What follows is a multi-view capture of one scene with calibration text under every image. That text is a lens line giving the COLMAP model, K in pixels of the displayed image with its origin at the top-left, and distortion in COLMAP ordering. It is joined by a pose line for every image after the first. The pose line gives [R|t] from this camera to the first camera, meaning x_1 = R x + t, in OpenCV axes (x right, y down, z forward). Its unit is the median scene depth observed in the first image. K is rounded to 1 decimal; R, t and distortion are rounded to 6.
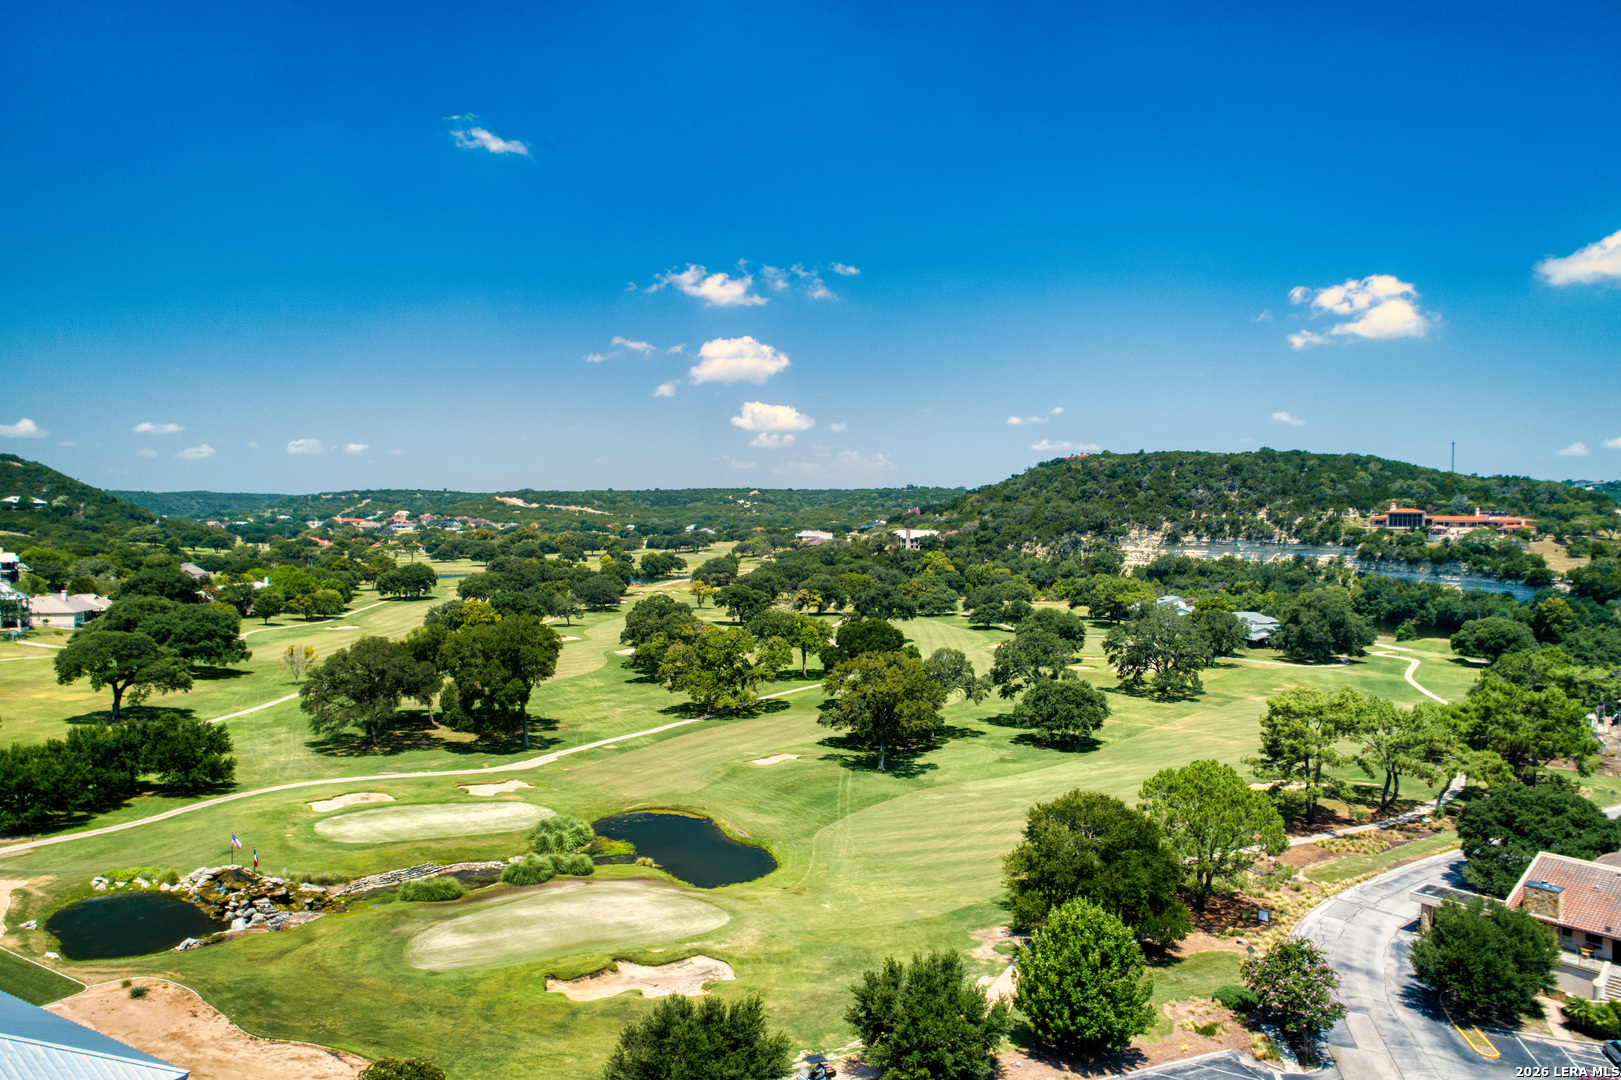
lens RADIAL K [[1101.8, 0, 814.1], [0, 1101.8, 535.2], [0, 0, 1]] dist [-0.002409, 0.008681]
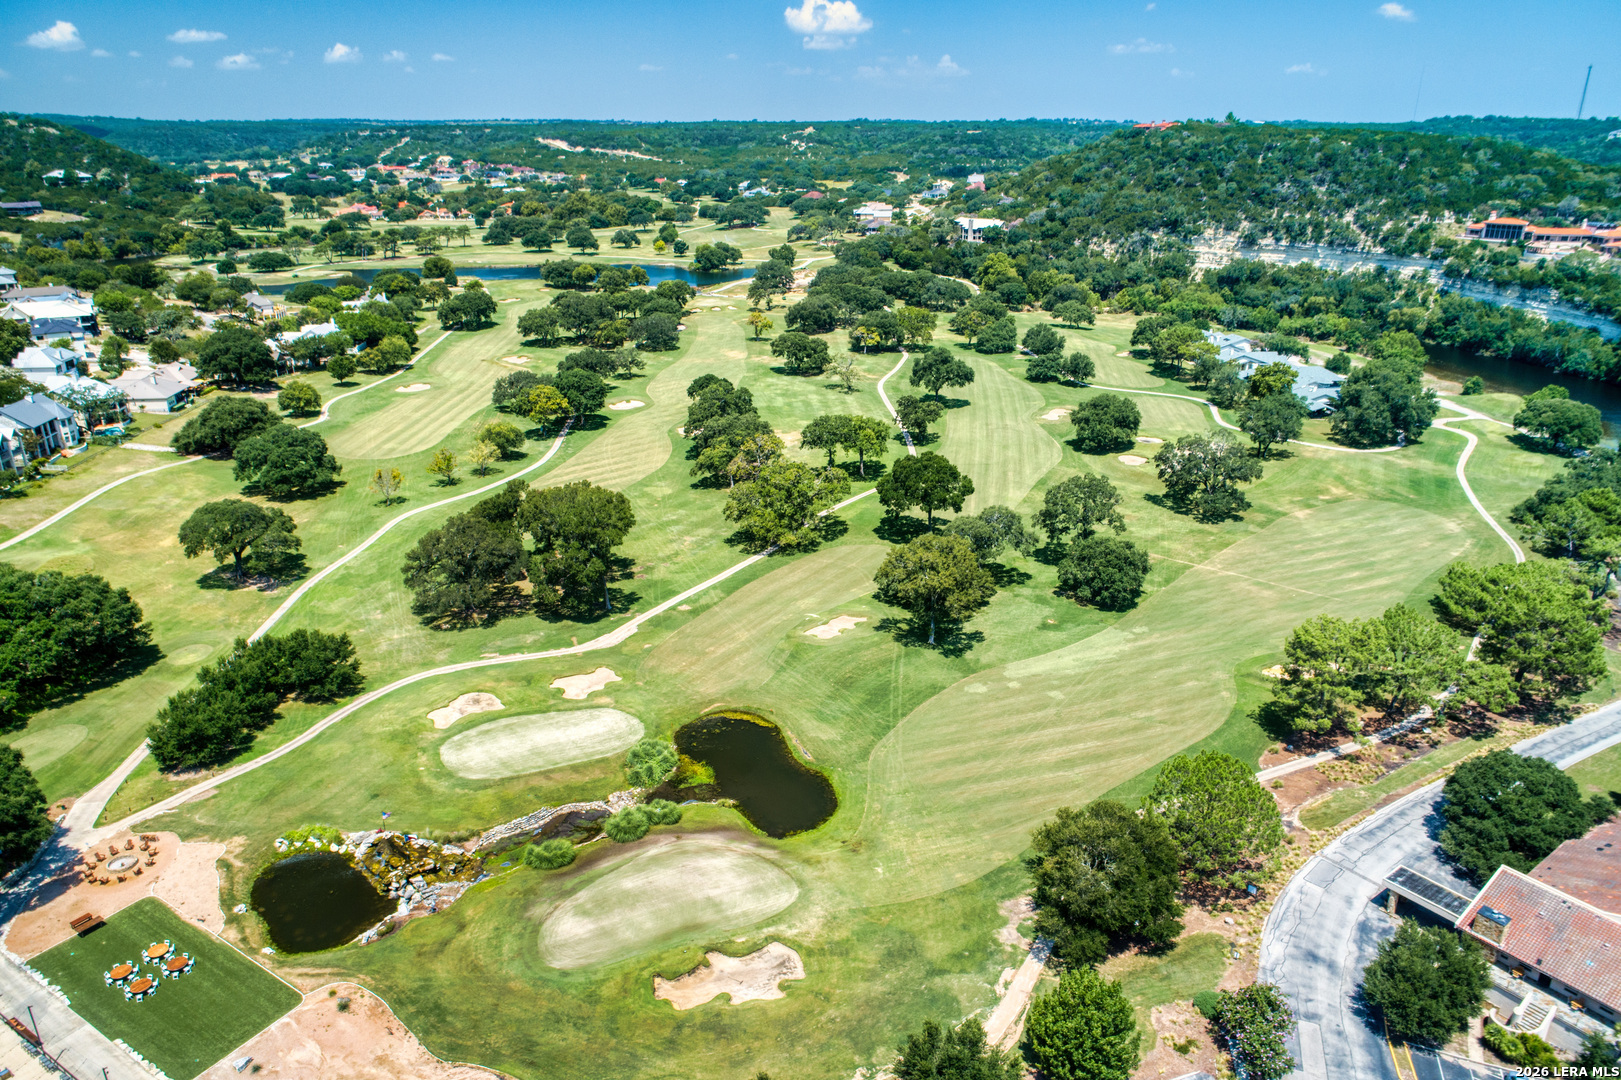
lens RADIAL K [[1101.8, 0, 814.1], [0, 1101.8, 535.2], [0, 0, 1]] dist [-0.002409, 0.008681]
pose [[0.998735, 0.011476, -0.048955, -0.001831], [0.005474, 0.943000, 0.332747, -0.152209], [0.049983, -0.332594, 0.941745, -0.000864]]
